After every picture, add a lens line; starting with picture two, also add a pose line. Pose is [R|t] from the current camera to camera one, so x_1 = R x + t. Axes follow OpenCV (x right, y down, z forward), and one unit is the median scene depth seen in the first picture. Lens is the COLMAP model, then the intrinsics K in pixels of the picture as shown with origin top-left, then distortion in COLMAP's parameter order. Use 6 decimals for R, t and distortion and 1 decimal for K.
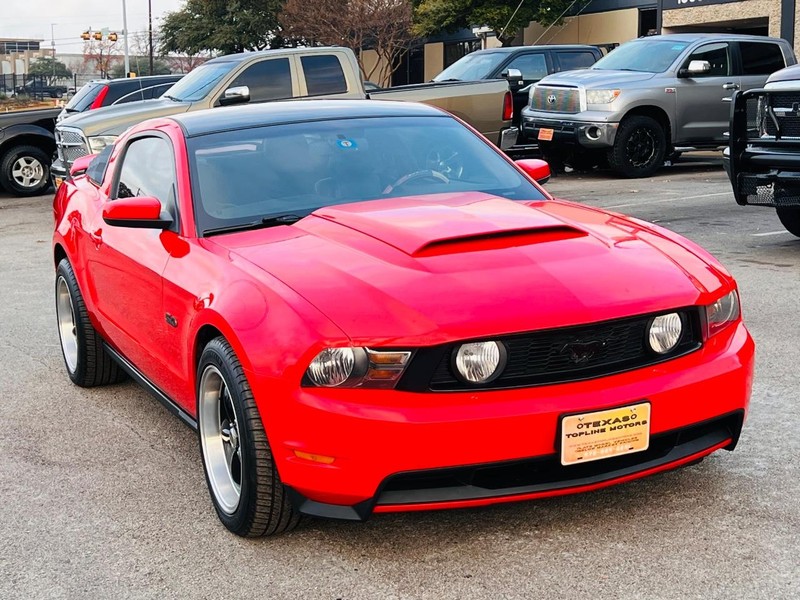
lens RADIAL K [[1300.6, 0, 400.0], [0, 1300.6, 302.7], [0, 0, 1]] dist [0.256499, -0.949466]
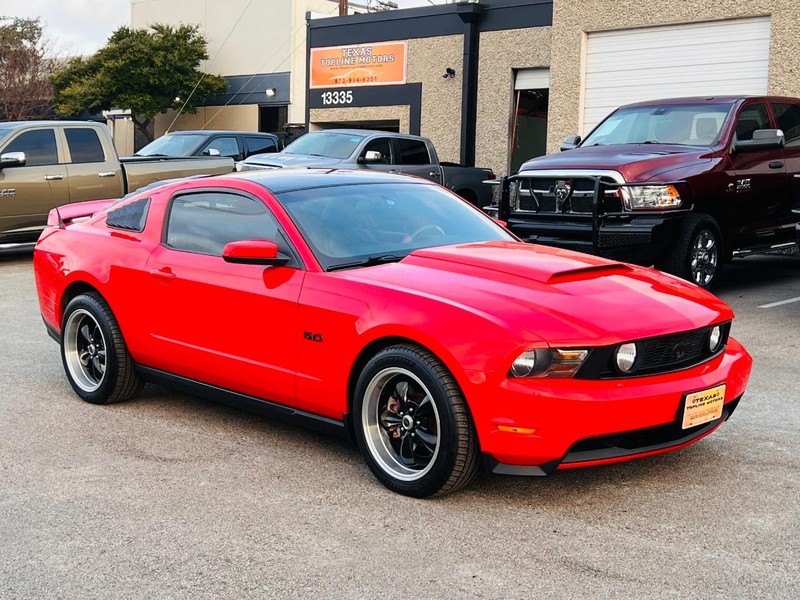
lens RADIAL K [[1114.5, 0, 399.9], [0, 1114.5, 297.6], [0, 0, 1]] dist [0.187766, -0.585352]
pose [[0.942320, 0.003363, 0.334698, -0.227805], [0.012643, 0.998878, -0.045631, 0.013079], [-0.334476, 0.047230, 0.941220, -0.023569]]
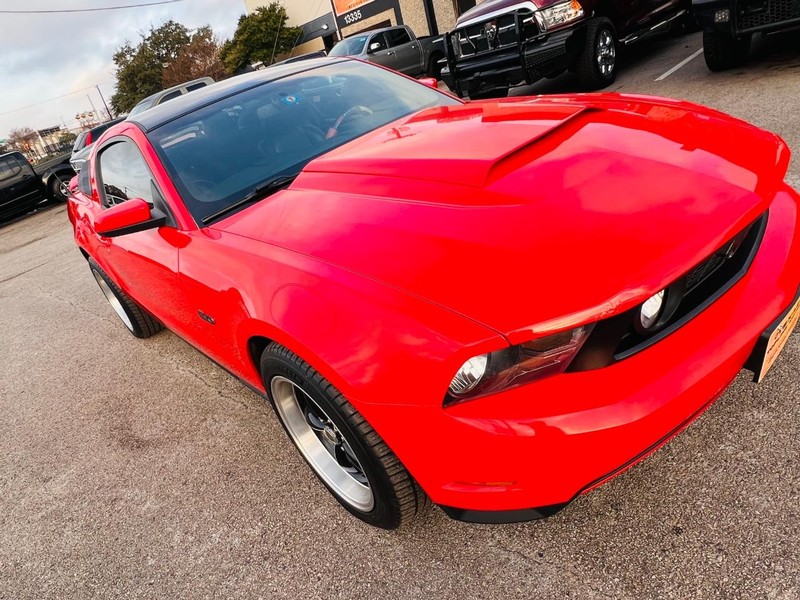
lens RADIAL K [[509.1, 0, 389.9], [0, 509.1, 305.2], [0, 0, 1]] dist [-0.002928, -0.001324]
pose [[0.928385, -0.331256, 0.168434, -0.053306], [0.278763, 0.920496, 0.273822, -0.031162], [-0.245748, -0.207259, 0.946917, 0.299265]]
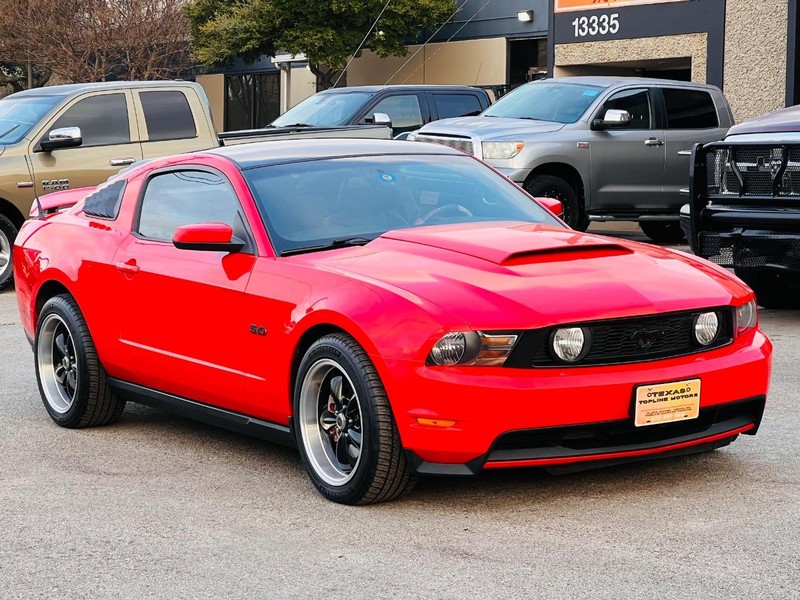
lens RADIAL K [[1951.8, 0, 401.2], [0, 1951.8, 299.3], [0, 0, 1]] dist [0.049506, 0.479683]
pose [[0.990643, 0.008998, 0.136184, -0.139509], [0.002045, 0.996734, -0.080732, 0.060424], [-0.136466, 0.080255, 0.987389, -0.325360]]
